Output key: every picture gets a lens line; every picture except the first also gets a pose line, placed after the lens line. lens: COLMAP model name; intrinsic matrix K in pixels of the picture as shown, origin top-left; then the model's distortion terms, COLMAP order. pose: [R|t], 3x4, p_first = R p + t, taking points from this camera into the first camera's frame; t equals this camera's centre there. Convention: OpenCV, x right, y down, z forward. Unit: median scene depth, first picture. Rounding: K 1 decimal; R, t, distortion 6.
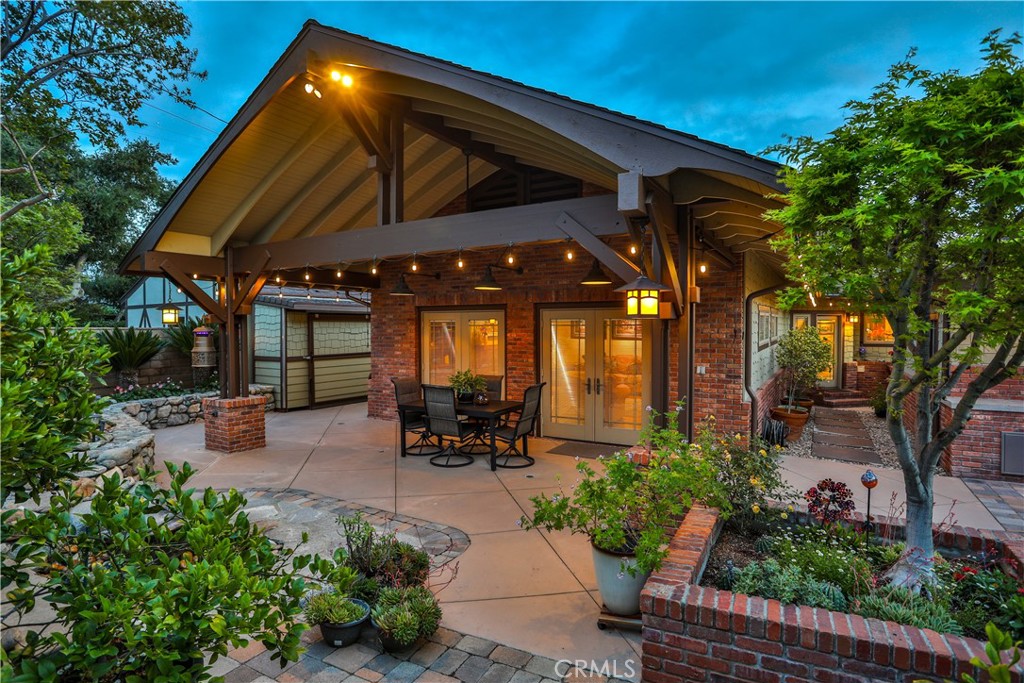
lens RADIAL K [[526.6, 0, 507.9], [0, 526.6, 341.7], [0, 0, 1]] dist [-0.092285, 0.046655]
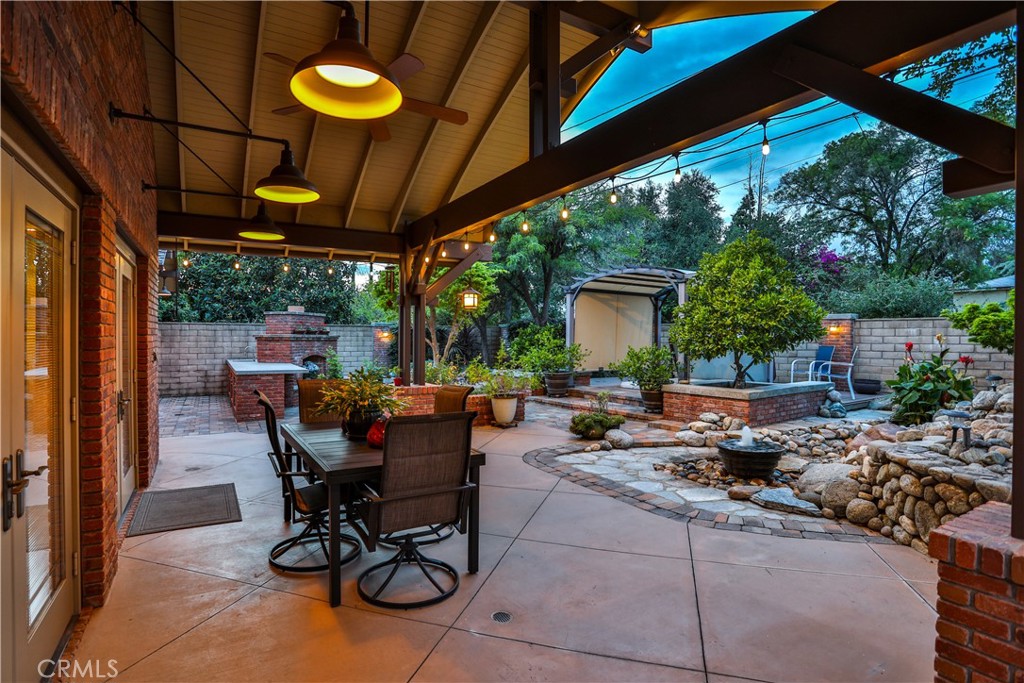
lens RADIAL K [[526.6, 0, 507.9], [0, 526.6, 341.7], [0, 0, 1]] dist [-0.092285, 0.046655]
pose [[-0.876487, -0.005378, 0.481396, -0.404184], [0.012543, 0.999343, 0.034002, 0.009989], [-0.481263, 0.035841, -0.875843, 1.265556]]
